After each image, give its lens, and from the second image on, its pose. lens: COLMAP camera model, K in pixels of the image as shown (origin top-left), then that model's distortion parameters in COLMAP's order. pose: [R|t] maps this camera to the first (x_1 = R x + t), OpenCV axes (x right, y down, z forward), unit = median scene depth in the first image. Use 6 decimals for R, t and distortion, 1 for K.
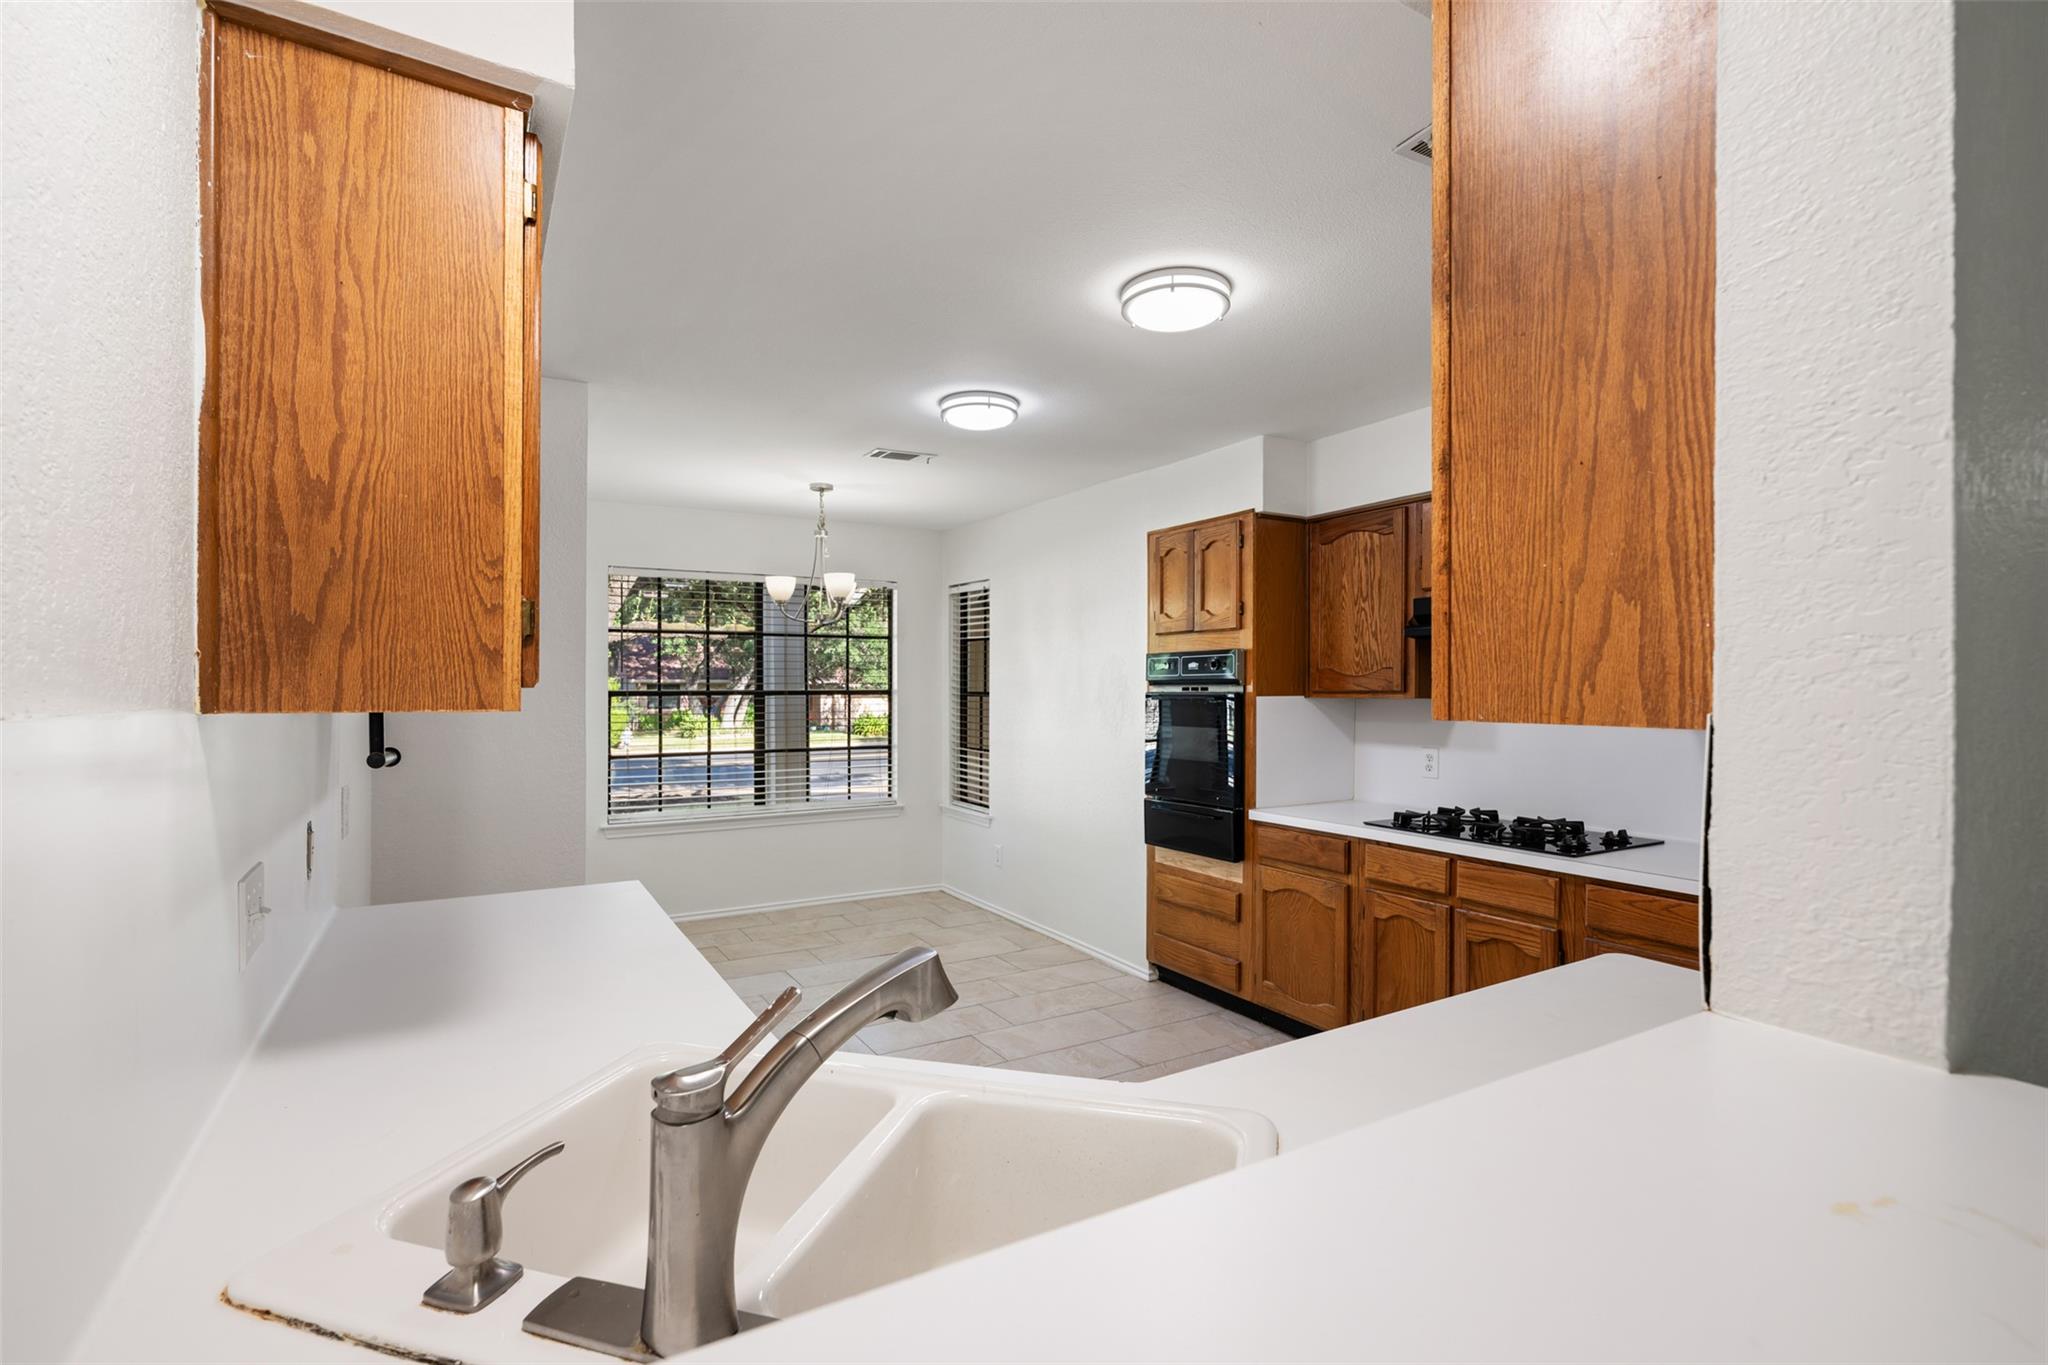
lens RADIAL K [[921.0, 0, 1023.1], [0, 921.0, 699.3], [0, 0, 1]] dist [-0.000683, 0.000522]
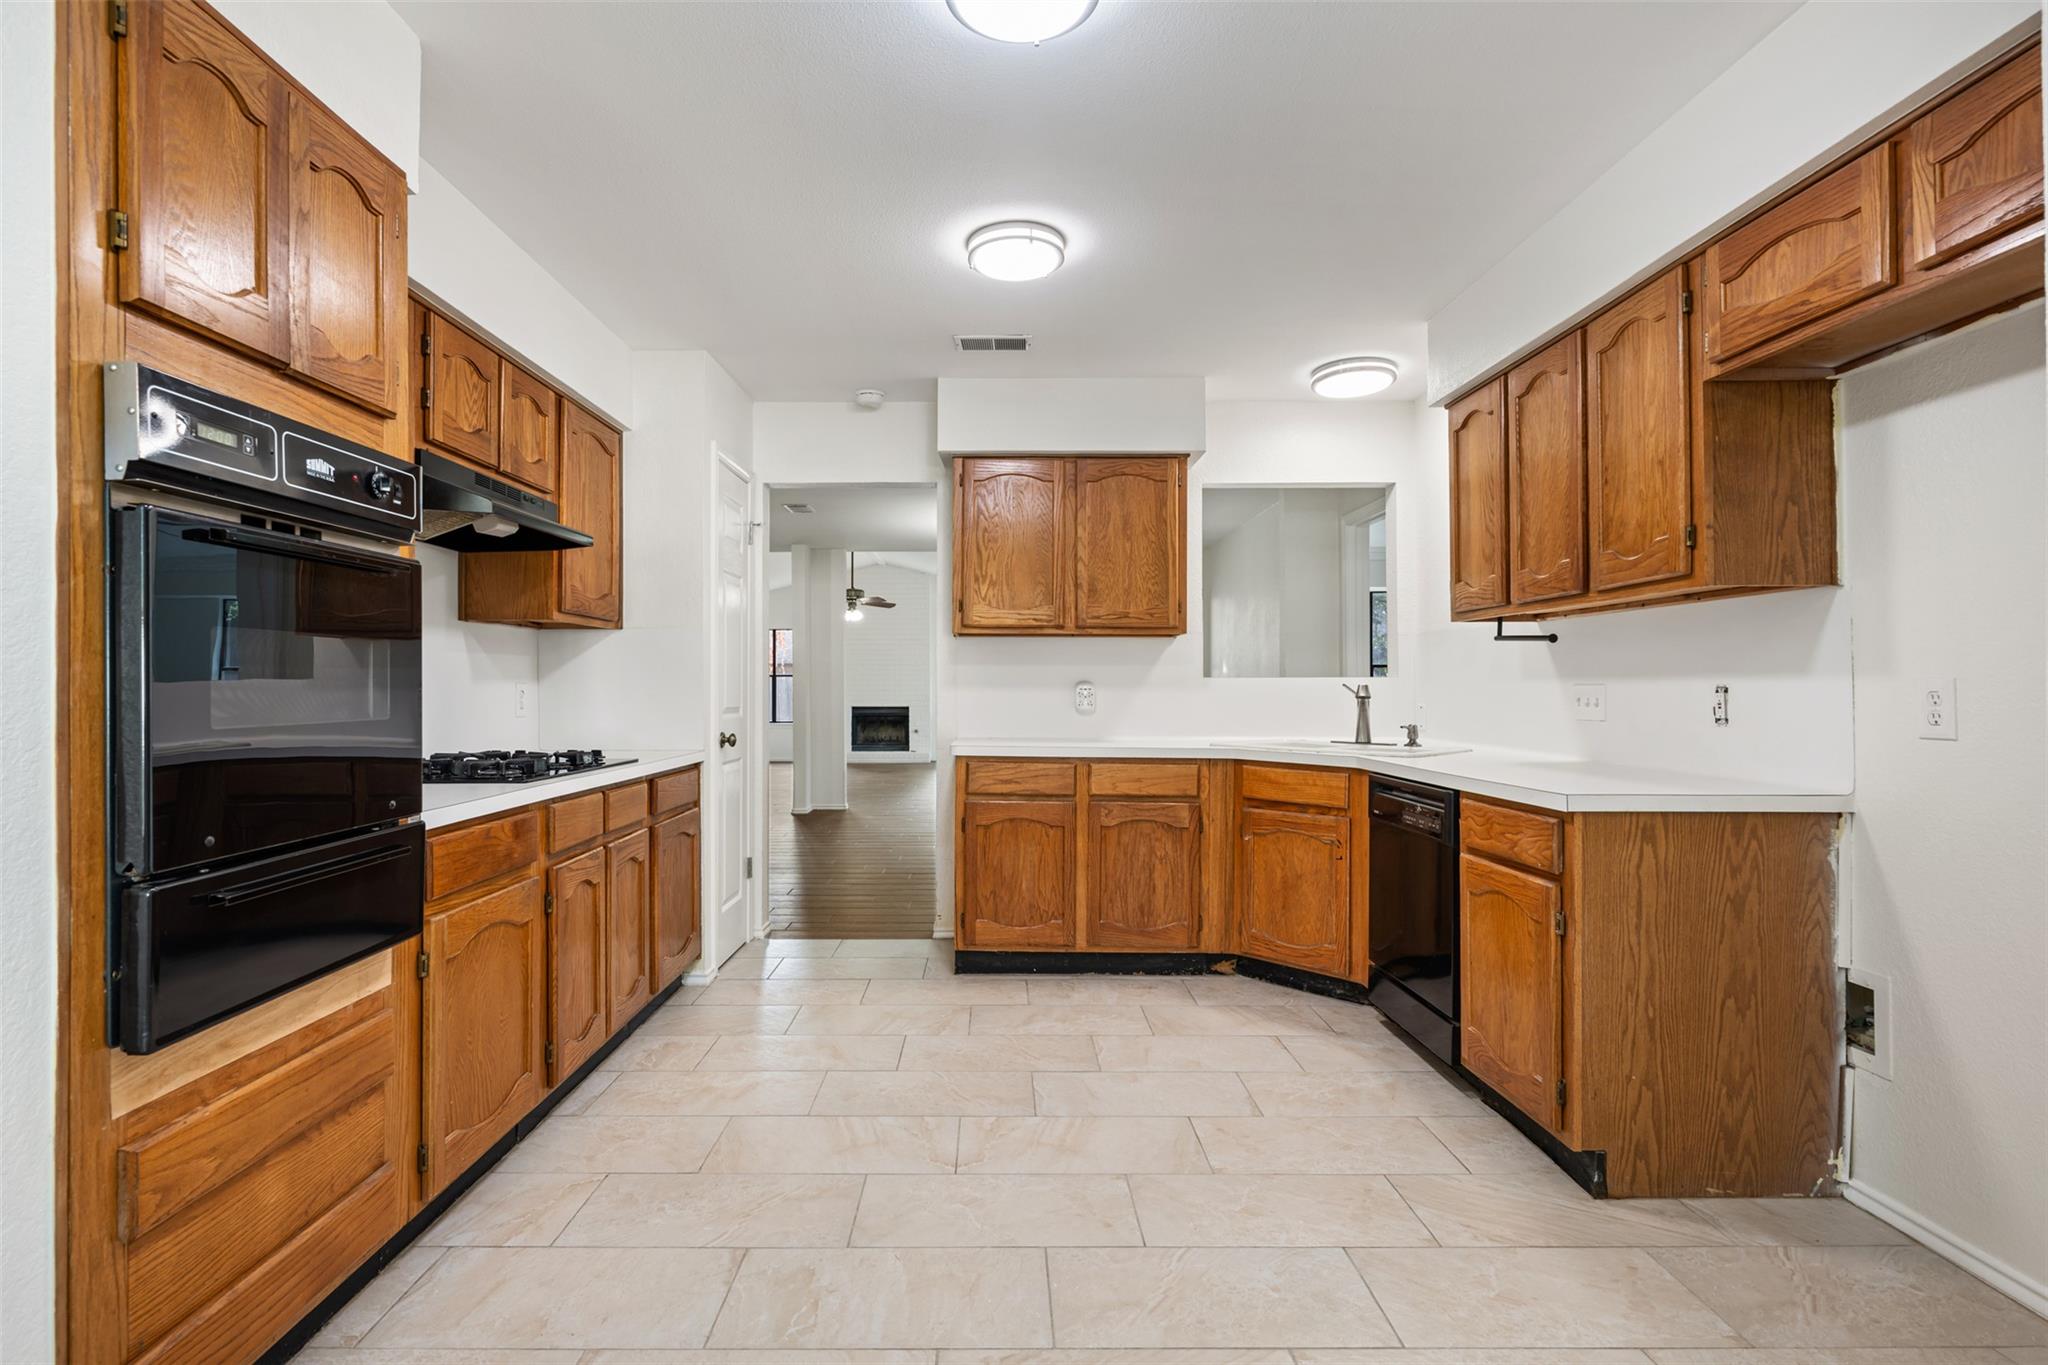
lens RADIAL K [[1017.7, 0, 1007.0], [0, 1017.7, 683.4], [0, 0, 1]] dist [0.000802, -0.001655]
pose [[-0.868266, 0.000364, 0.496099, -0.272386], [0.004310, 0.999968, 0.006809, 0.051017], [-0.496080, 0.008050, -0.868239, 1.287568]]
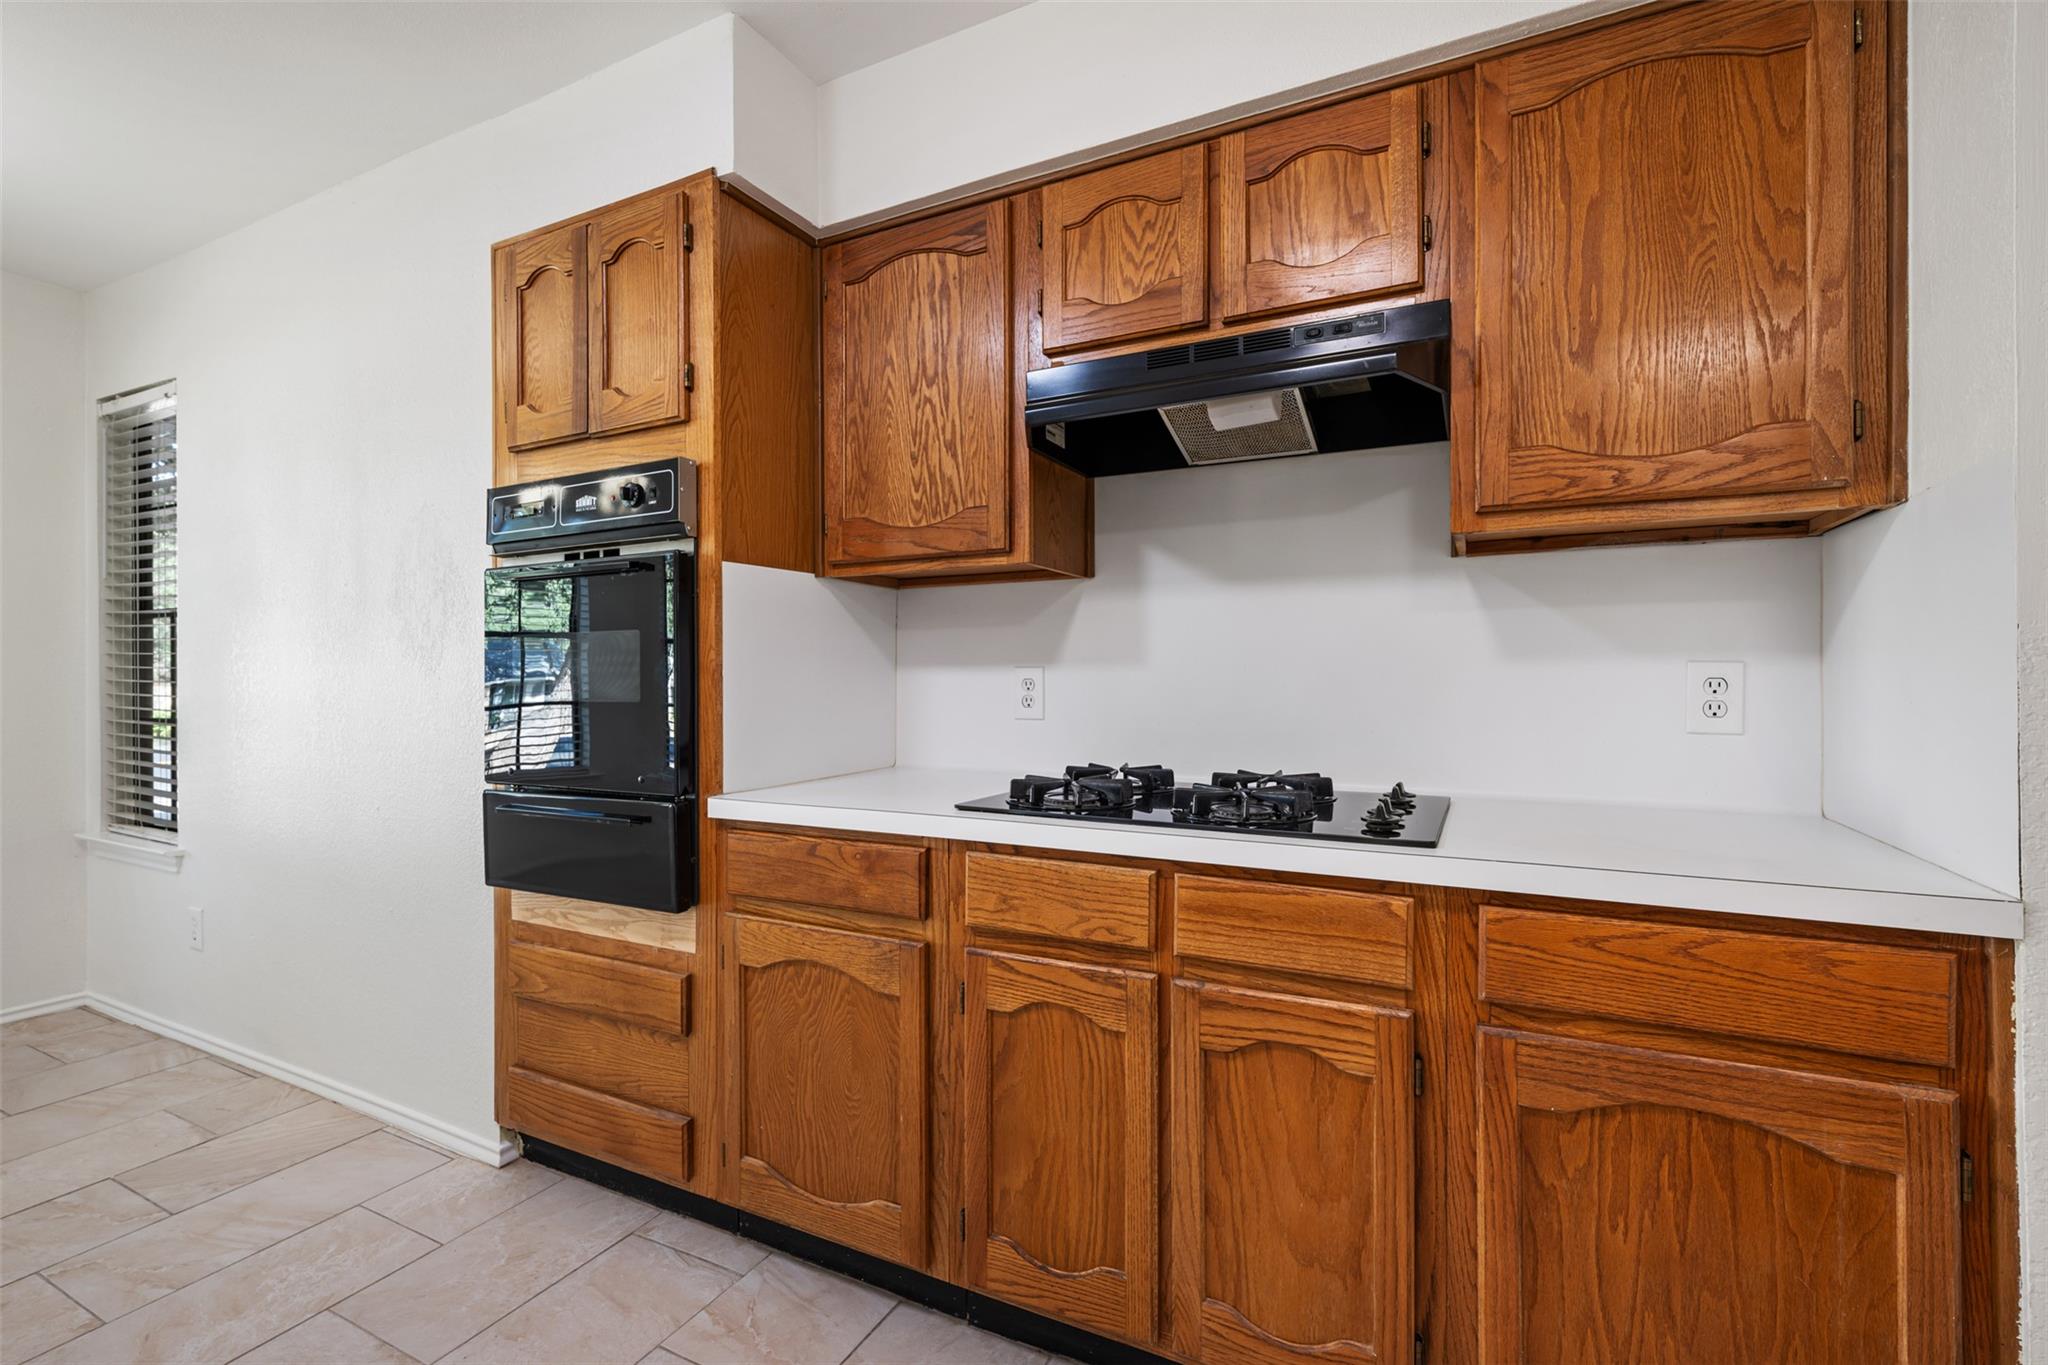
lens RADIAL K [[921.0, 0, 1016.1], [0, 921.0, 677.0], [0, 0, 1]] dist [-0.000683, 0.000522]
pose [[0.846234, -0.004066, 0.532795, 0.125696], [0.009470, 0.999928, -0.007410, 0.062128], [-0.532727, 0.011316, 0.846212, 0.508166]]
